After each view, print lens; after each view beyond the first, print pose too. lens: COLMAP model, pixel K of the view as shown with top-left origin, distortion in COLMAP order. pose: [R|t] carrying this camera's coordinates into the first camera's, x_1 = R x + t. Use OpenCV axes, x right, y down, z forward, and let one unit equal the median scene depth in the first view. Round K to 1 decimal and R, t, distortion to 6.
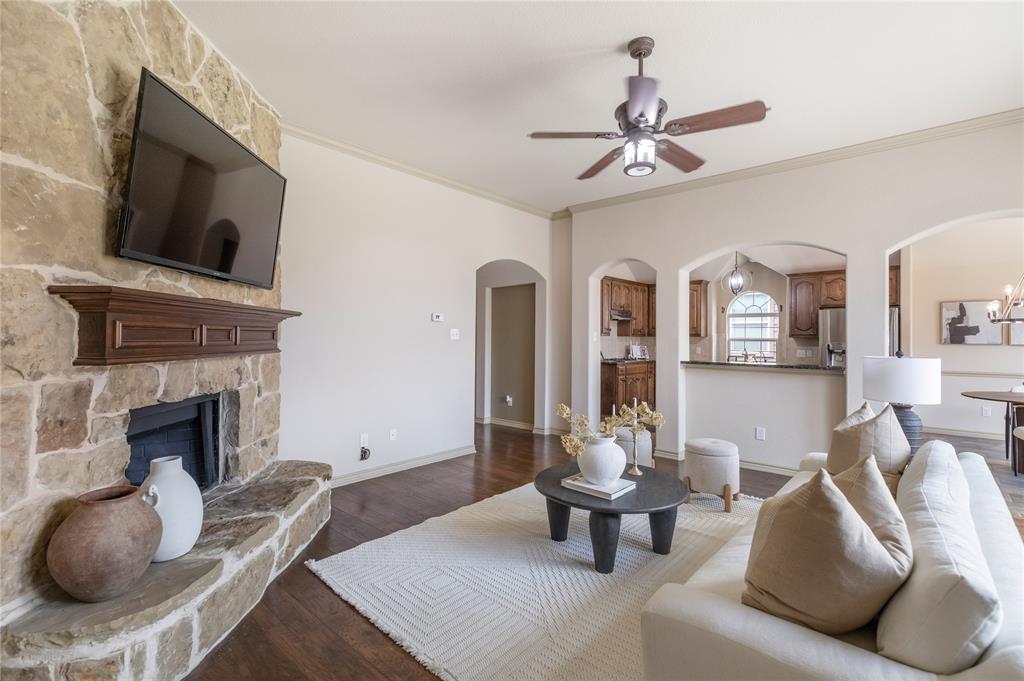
lens RADIAL K [[455.5, 0, 511.8], [0, 455.5, 336.6], [0, 0, 1]] dist [0.000053, 0.000298]
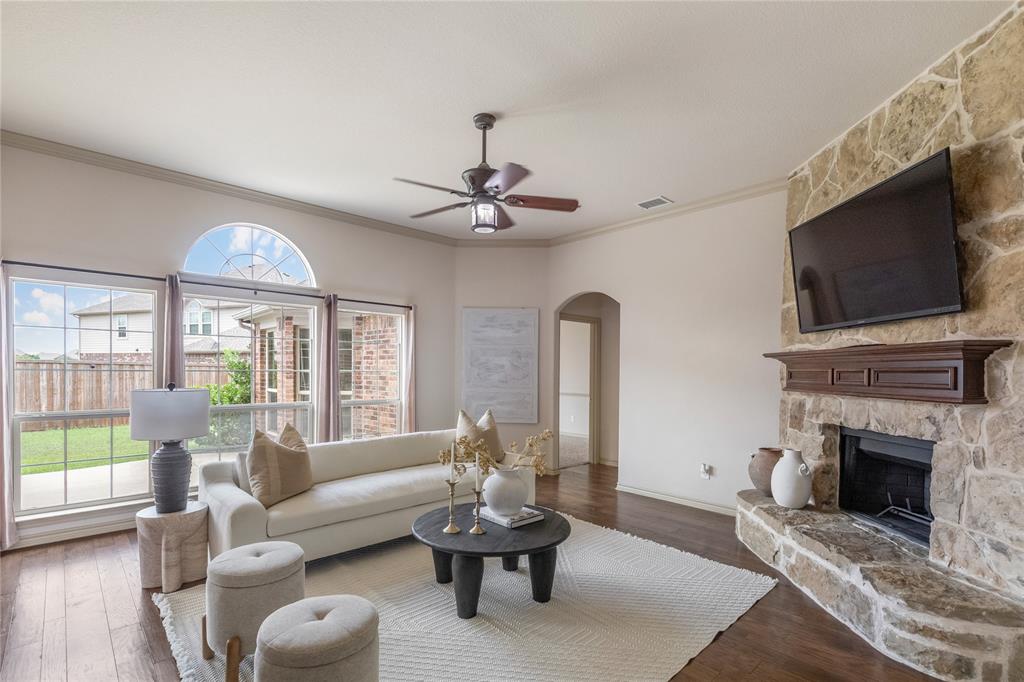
lens RADIAL K [[479.3, 0, 510.1], [0, 479.3, 375.9], [0, 0, 1]] dist [-0.000670, -0.000213]
pose [[-0.996699, -0.016905, 0.079404, 0.118181], [-0.016341, 0.999836, 0.007743, -0.000461], [-0.079522, 0.006420, -0.996812, 2.343833]]
